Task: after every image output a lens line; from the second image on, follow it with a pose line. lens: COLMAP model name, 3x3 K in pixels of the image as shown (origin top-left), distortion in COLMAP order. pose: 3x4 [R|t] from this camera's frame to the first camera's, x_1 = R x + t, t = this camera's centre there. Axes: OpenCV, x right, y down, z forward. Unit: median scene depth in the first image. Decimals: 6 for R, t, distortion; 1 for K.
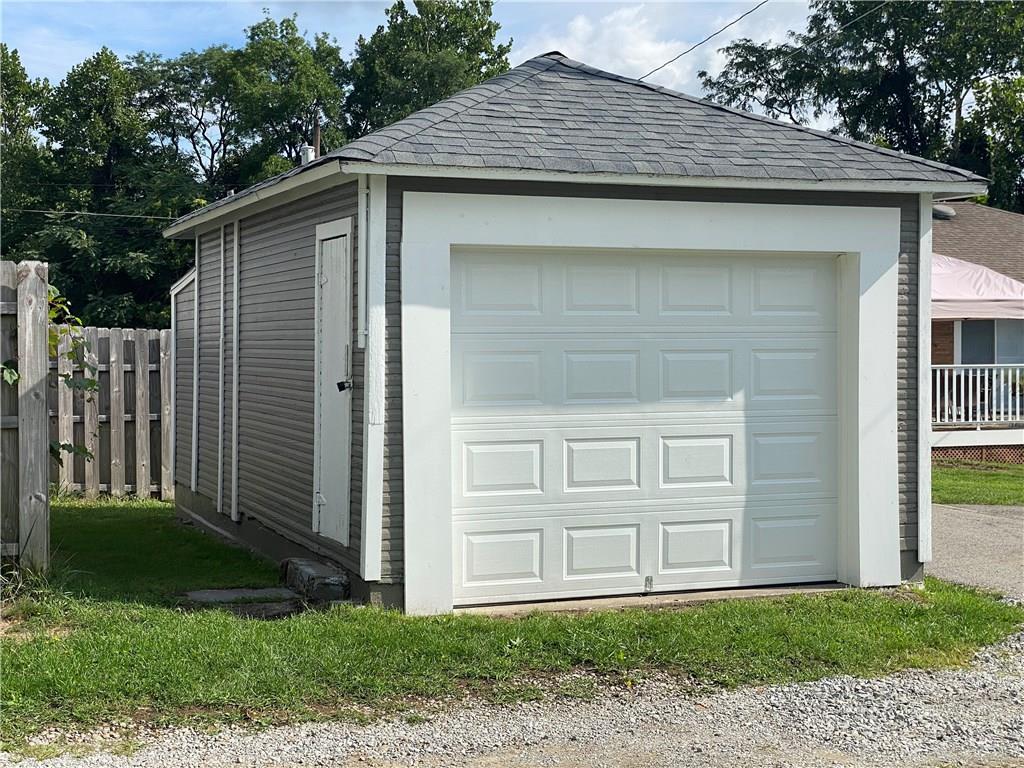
lens RADIAL K [[1552.4, 0, 512.0], [0, 1552.4, 384.0], [0, 0, 1]] dist [0.043071, 0.069632]
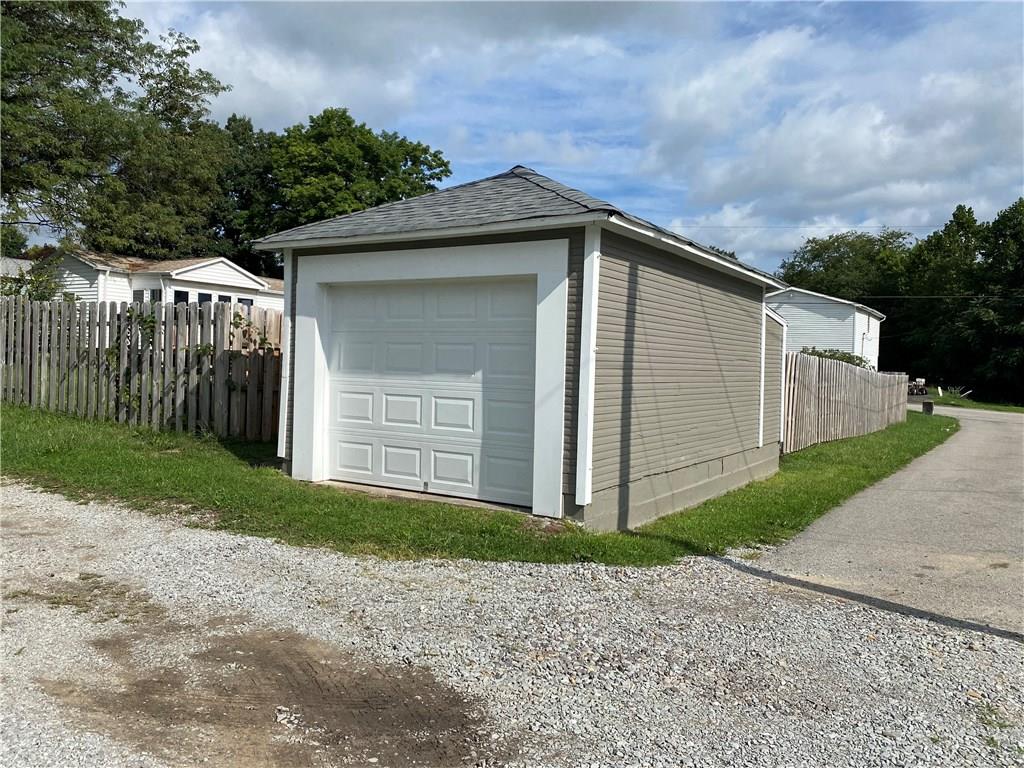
lens RADIAL K [[794.9, 0, 512.0], [0, 794.9, 384.0], [0, 0, 1]] dist [0.027182, -0.004330]
pose [[0.602908, 0.039386, -0.796838, 0.784726], [-0.053616, 0.998523, 0.008788, 0.009181], [0.796007, 0.037425, 0.604130, 0.554881]]
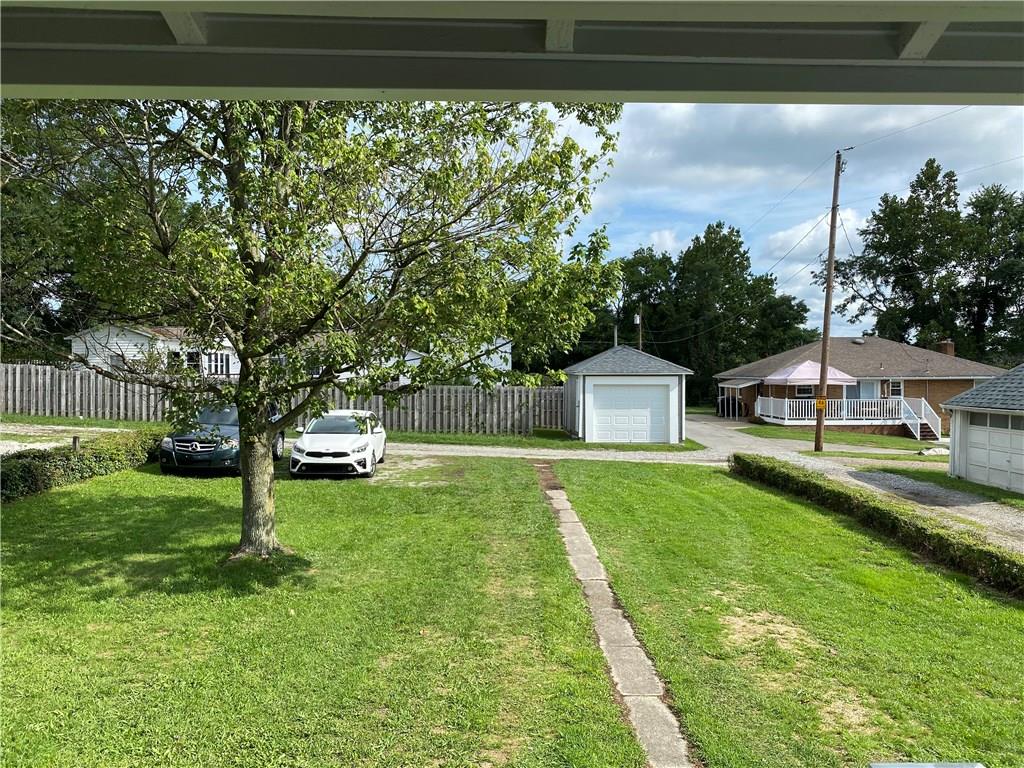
lens RADIAL K [[794.9, 0, 512.0], [0, 794.9, 384.0], [0, 0, 1]] dist [0.027182, -0.004330]
pose [[0.938879, 0.012687, -0.344014, 0.674212], [-0.016198, 0.999842, -0.007332, -0.057030], [0.343867, 0.012456, 0.938936, -1.907576]]
